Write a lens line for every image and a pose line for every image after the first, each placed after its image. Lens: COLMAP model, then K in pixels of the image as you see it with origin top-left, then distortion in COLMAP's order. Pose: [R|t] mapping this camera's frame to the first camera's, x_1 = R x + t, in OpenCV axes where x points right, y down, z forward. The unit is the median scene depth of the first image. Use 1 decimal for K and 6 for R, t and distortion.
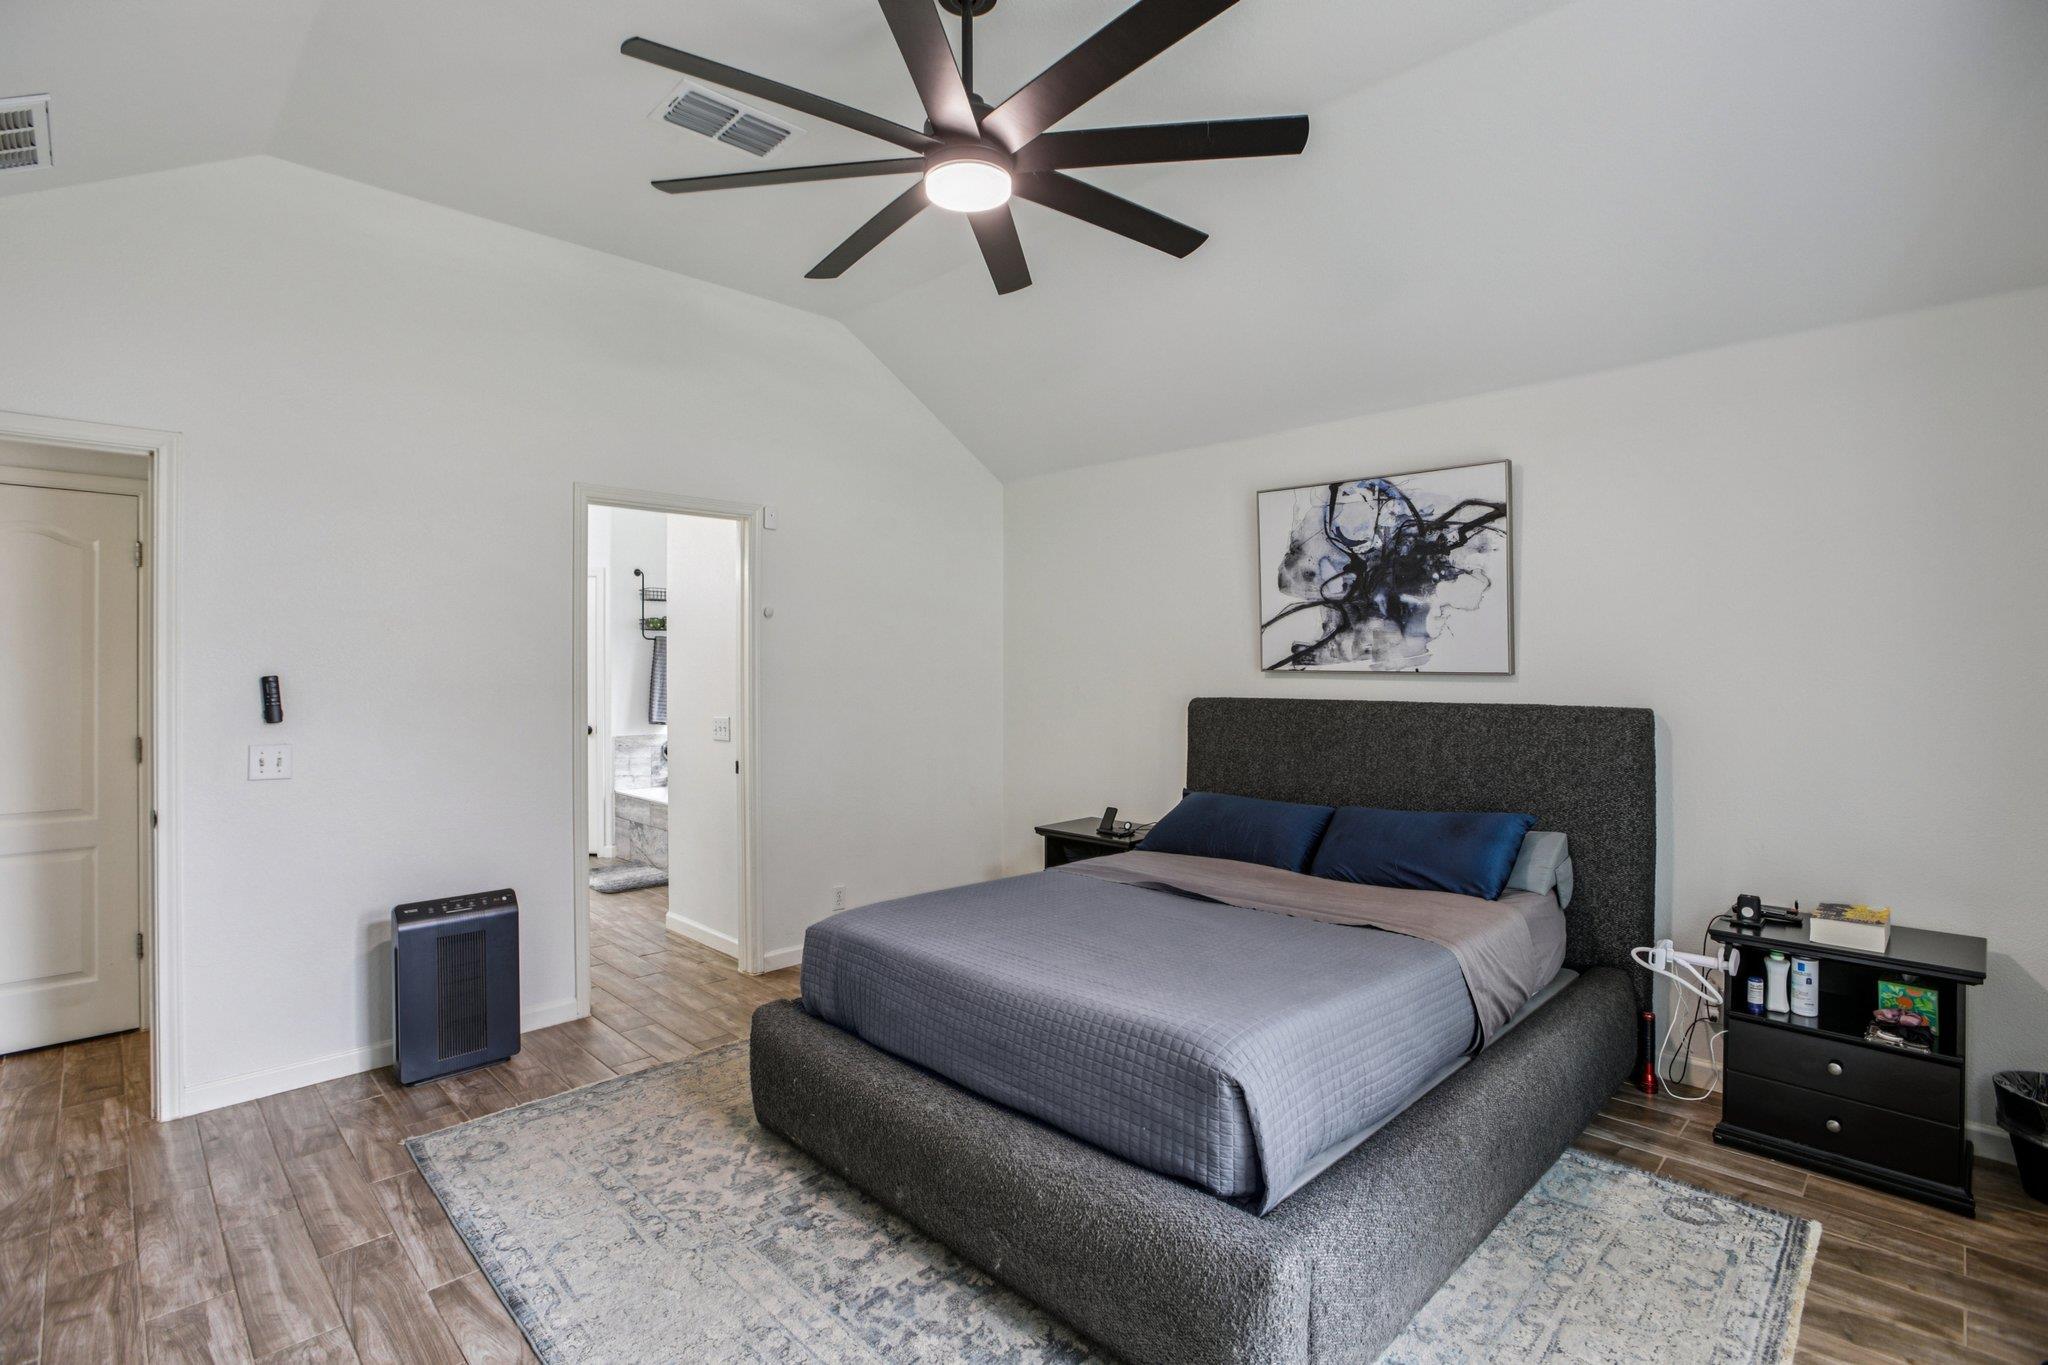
lens RADIAL K [[968.4, 0, 1027.7], [0, 968.4, 667.9], [0, 0, 1]] dist [-0.041999, 0.013531]
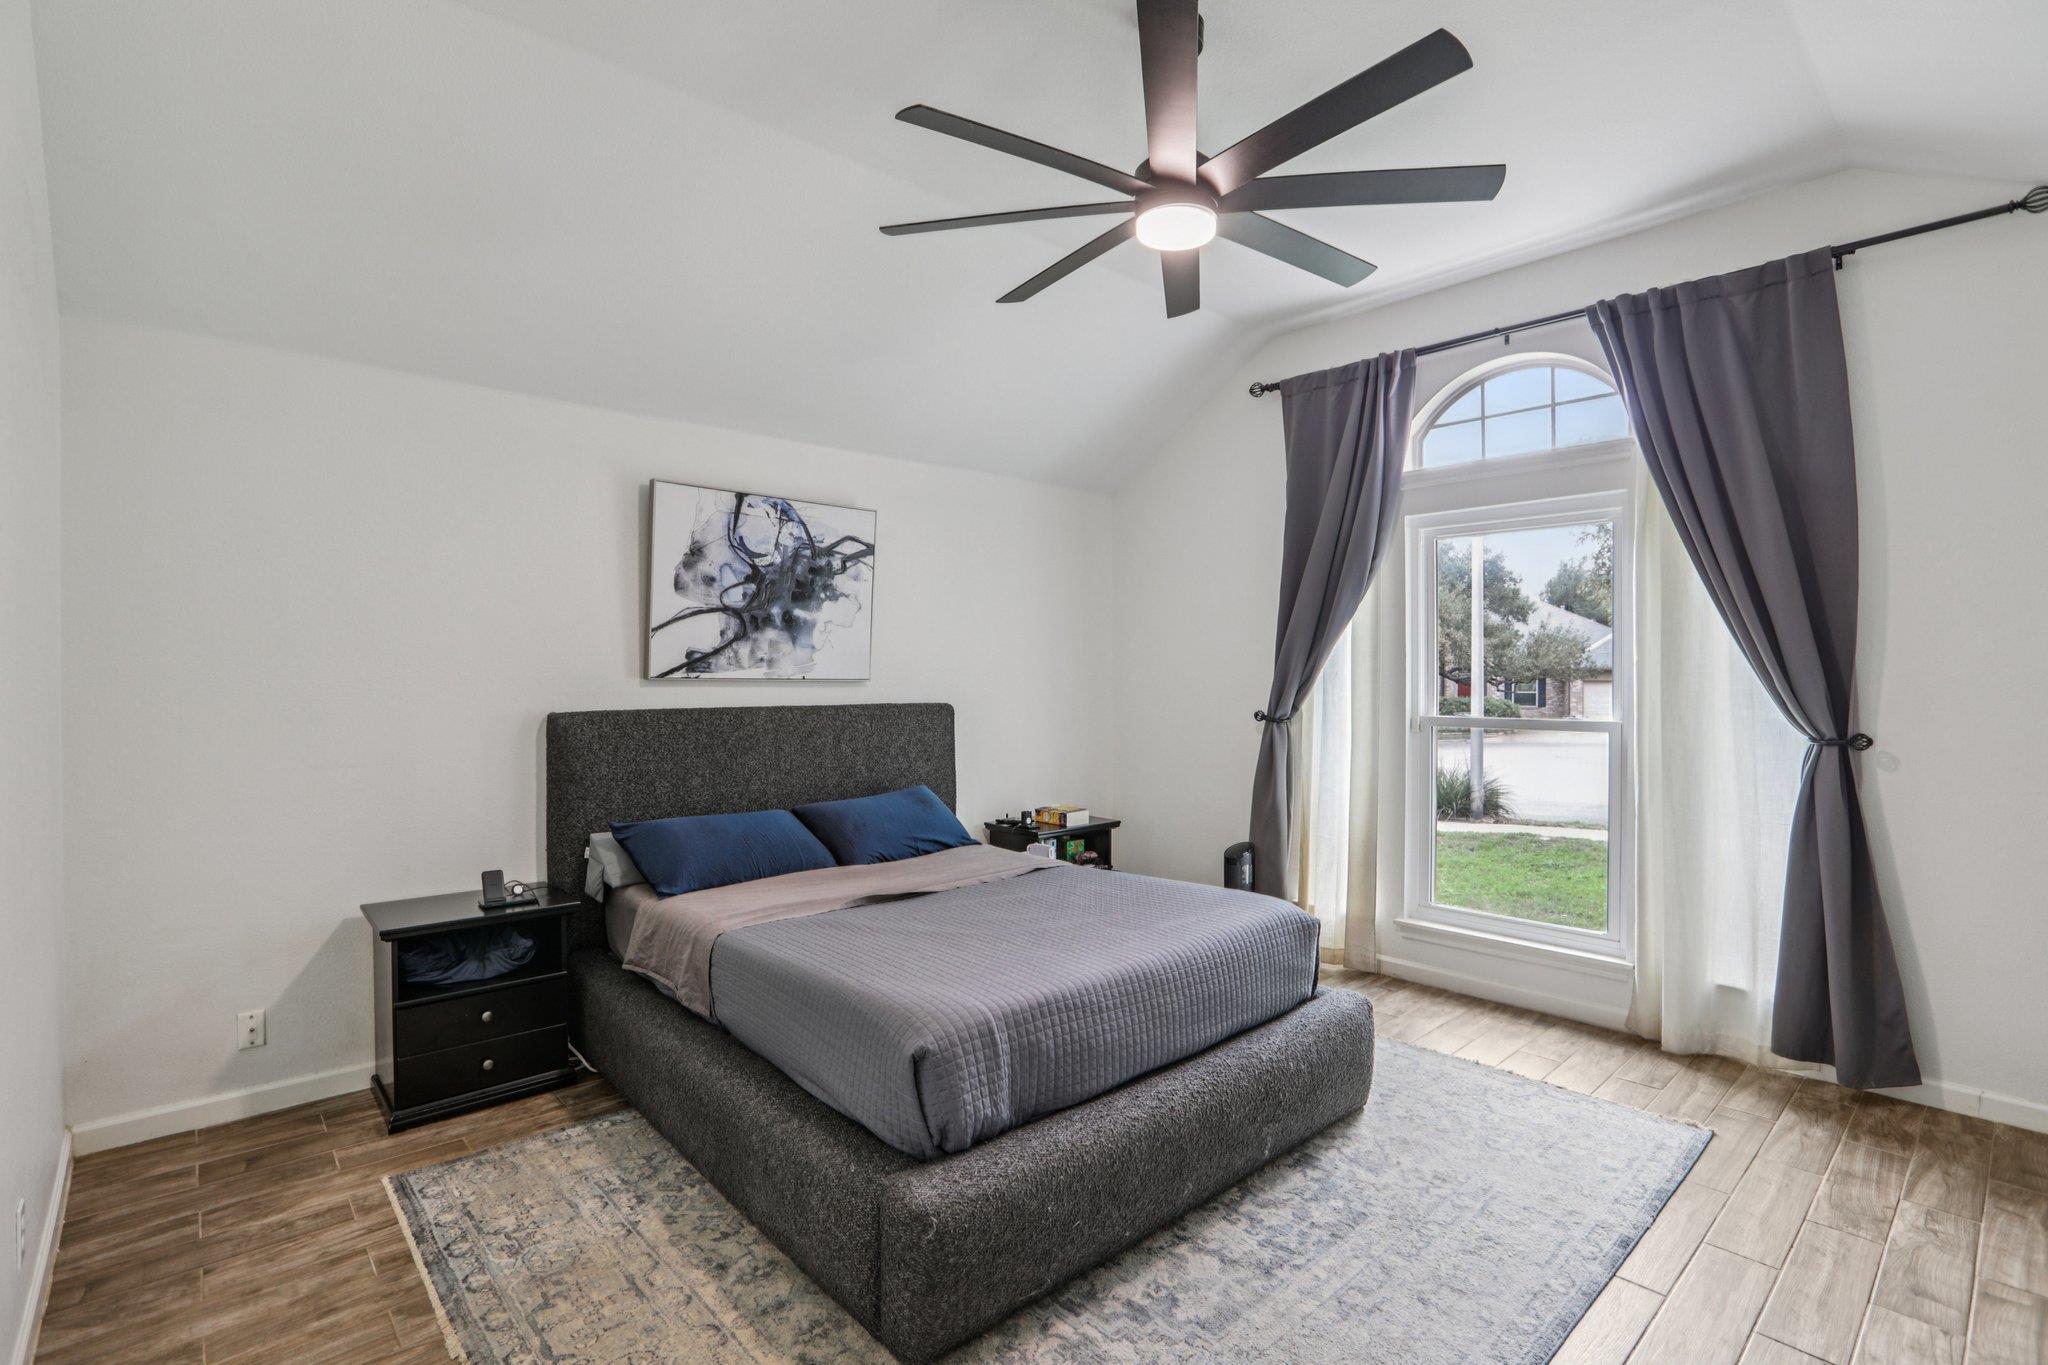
lens RADIAL K [[957.4, 0, 1028.2], [0, 957.4, 688.7], [0, 0, 1]] dist [-0.012122, 0.003730]
pose [[0.051360, -0.017719, 0.998523, -0.686189], [0.000558, 0.999843, 0.017713, -0.003934], [-0.998680, -0.000352, 0.051362, 0.663580]]
